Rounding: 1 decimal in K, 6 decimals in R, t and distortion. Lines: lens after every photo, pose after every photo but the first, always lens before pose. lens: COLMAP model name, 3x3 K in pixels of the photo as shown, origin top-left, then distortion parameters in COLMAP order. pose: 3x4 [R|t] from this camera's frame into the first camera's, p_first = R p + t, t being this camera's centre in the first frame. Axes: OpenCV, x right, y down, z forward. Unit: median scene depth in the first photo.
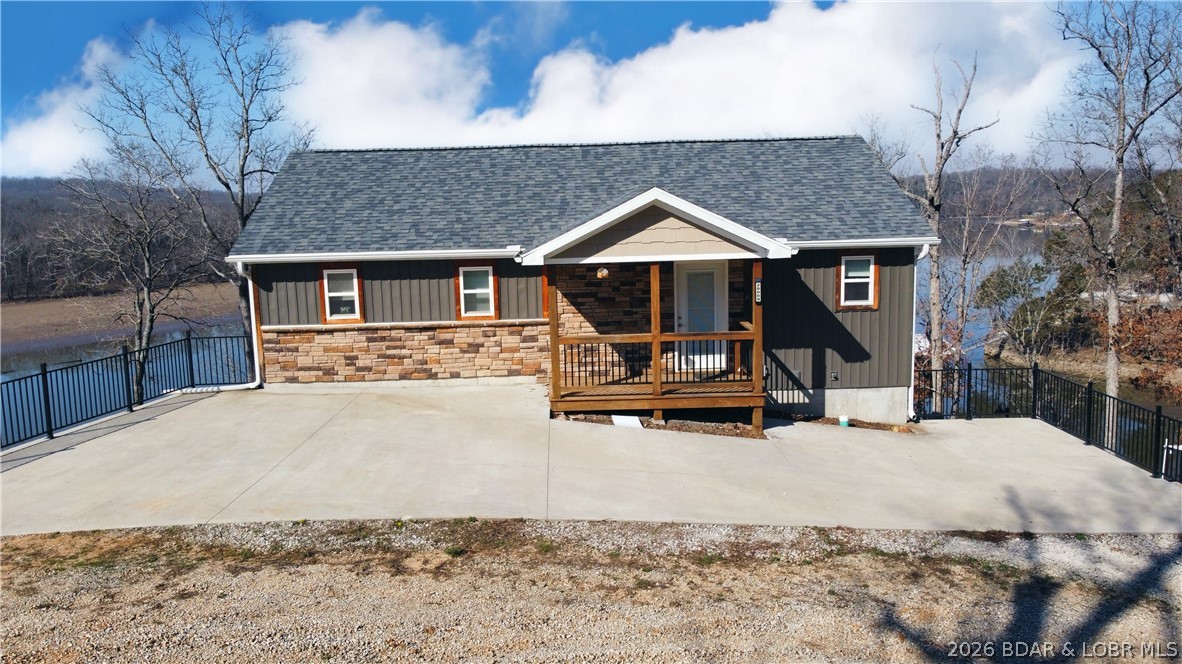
lens RADIAL K [[903.3, 0, 587.0], [0, 903.3, 337.2], [0, 0, 1]] dist [-0.000606, -0.008589]
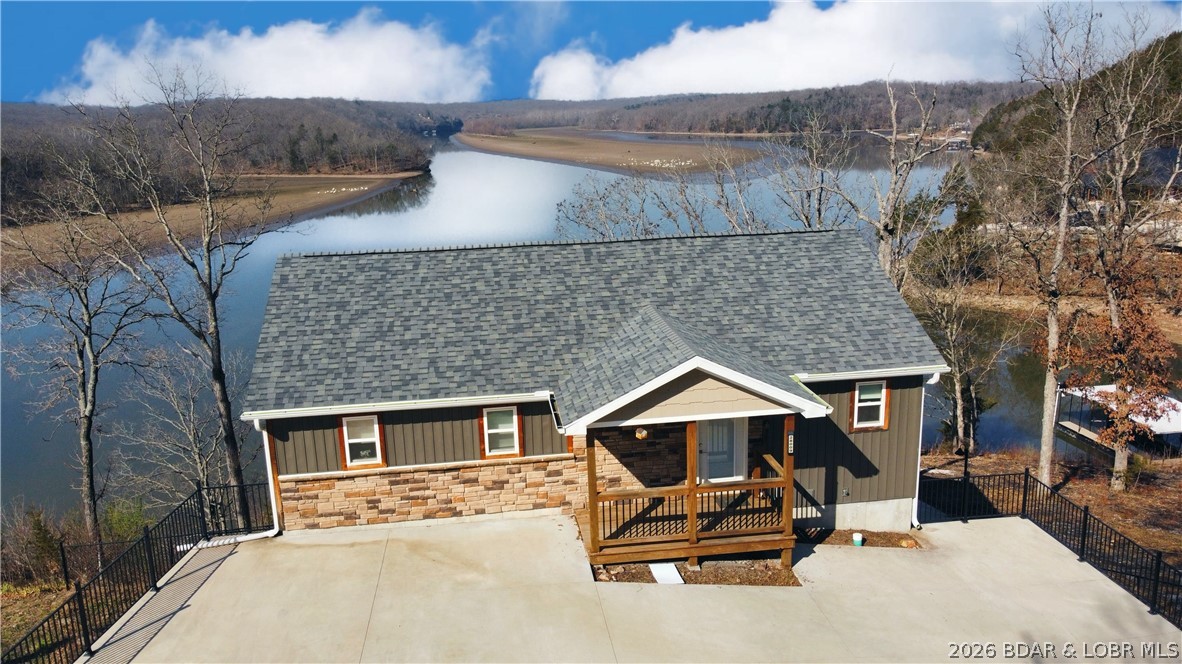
lens RADIAL K [[903.3, 0, 587.0], [0, 903.3, 337.2], [0, 0, 1]] dist [-0.000606, -0.008589]
pose [[0.993654, -0.030689, 0.108209, -0.131217], [0.020254, 0.995152, 0.096246, -0.243927], [-0.110638, -0.093443, 0.989458, 0.020427]]
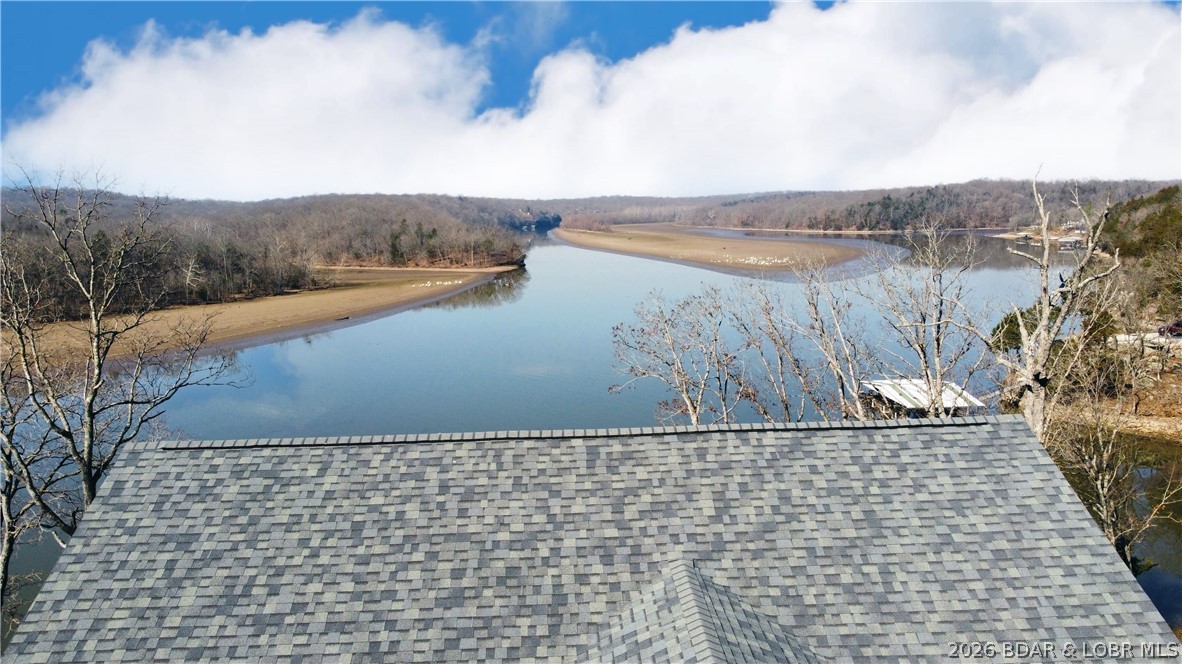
lens RADIAL K [[903.3, 0, 587.0], [0, 903.3, 337.2], [0, 0, 1]] dist [-0.000606, -0.008589]
pose [[0.999980, 0.000859, 0.006316, -0.010977], [-0.000815, 0.999975, -0.006956, -0.330226], [-0.006322, 0.006951, 0.999956, 0.435804]]
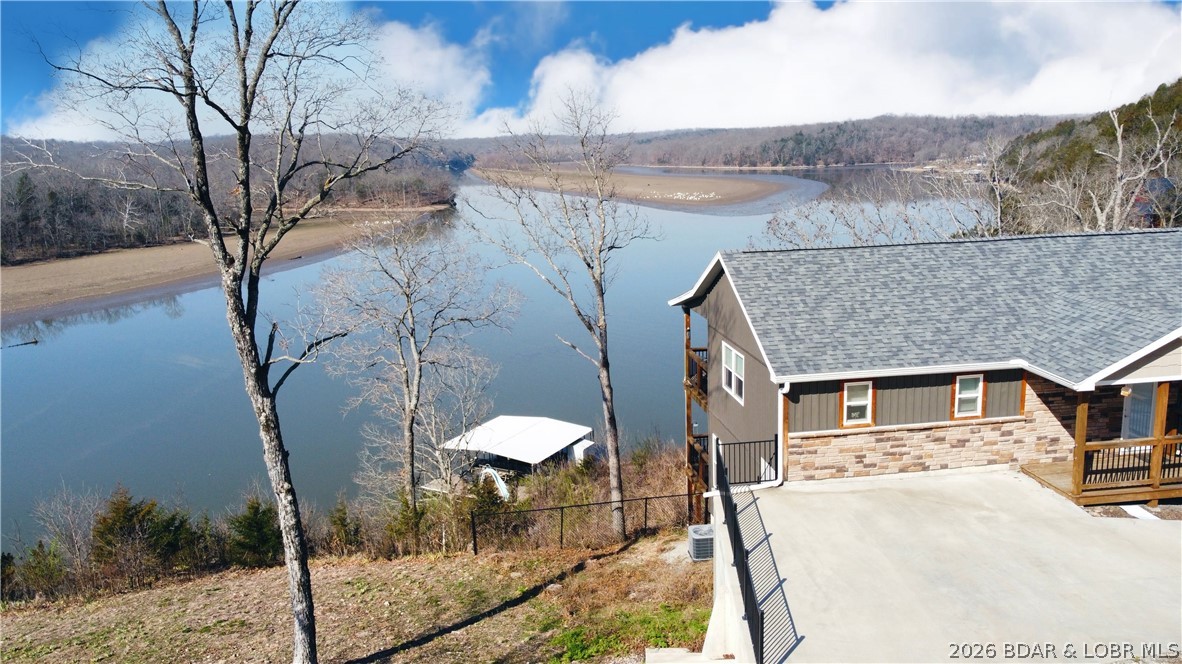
lens RADIAL K [[906.0, 0, 583.8], [0, 906.0, 333.6], [0, 0, 1]] dist [-0.008106, -0.010244]
pose [[0.994605, -0.028630, 0.099704, -0.717508], [0.023218, 0.998215, 0.055026, -0.202962], [-0.101102, -0.052414, 0.993494, -0.092616]]
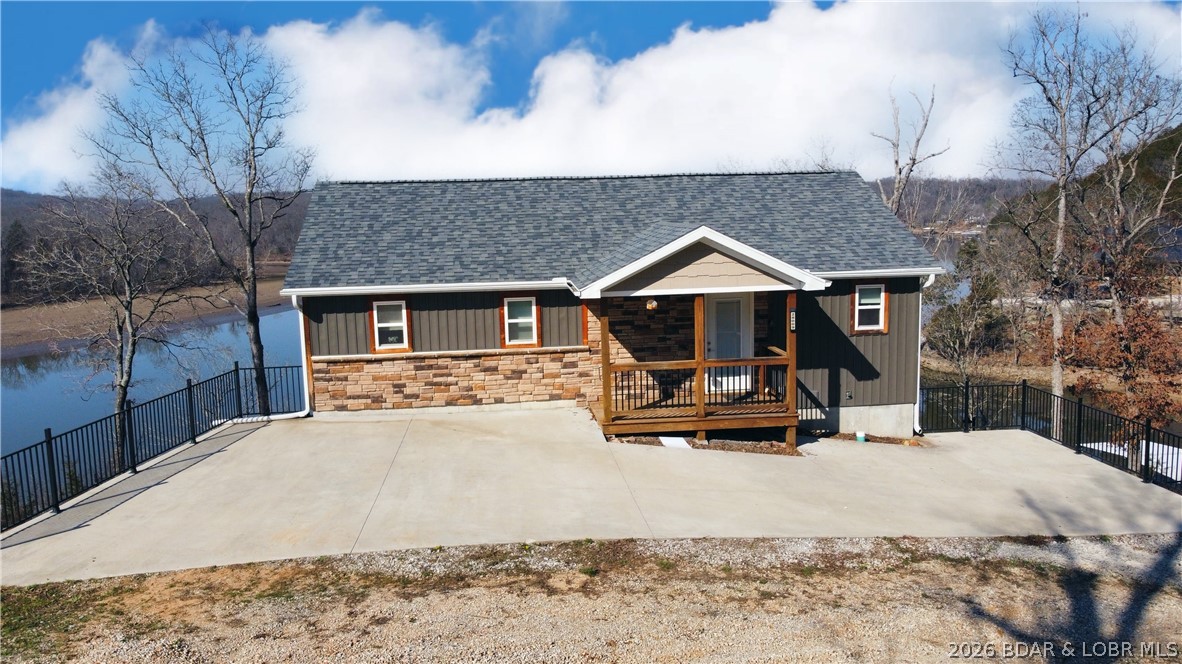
lens RADIAL K [[903.3, 0, 587.0], [0, 903.3, 337.2], [0, 0, 1]] dist [-0.000606, -0.008589]
pose [[0.995831, -0.011728, 0.090459, -0.139100], [0.012521, 0.999888, -0.008197, -0.021750], [-0.090353, 0.009295, 0.995866, -0.054516]]
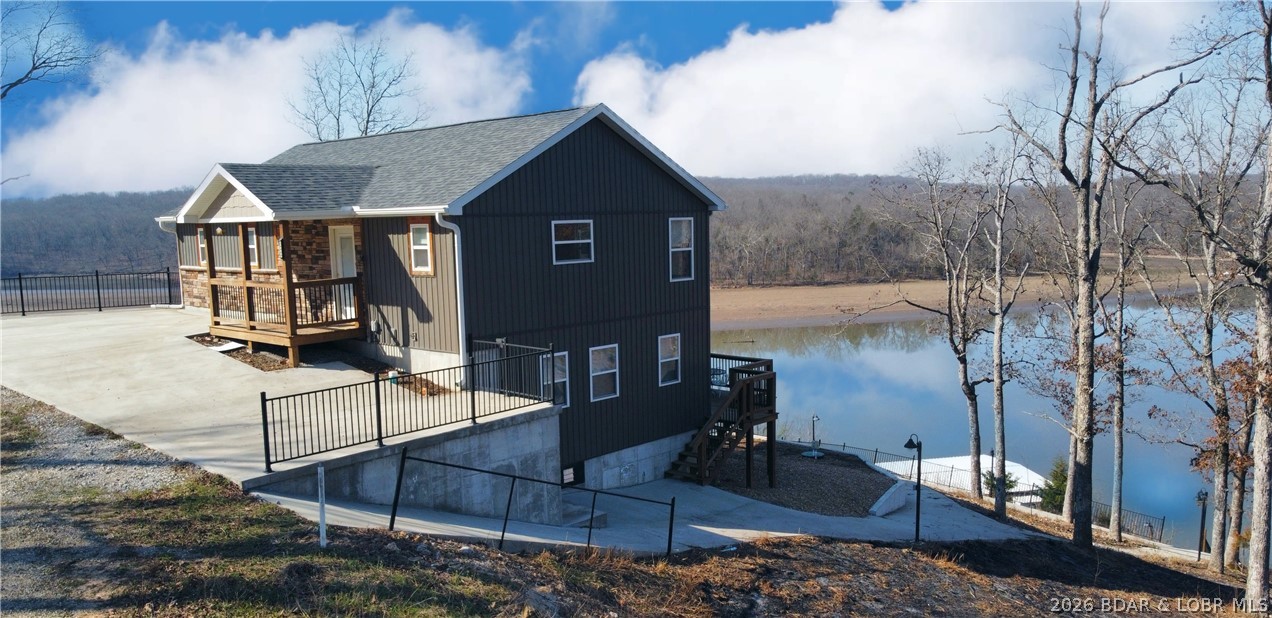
lens RADIAL K [[978.9, 0, 635.8], [0, 978.9, 362.5], [0, 0, 1]] dist [-0.004951, -0.000112]
pose [[0.727298, 0.110150, -0.677425, 1.271755], [-0.097550, 0.993607, 0.056830, -0.018249], [0.679354, 0.024751, 0.733393, 0.332057]]
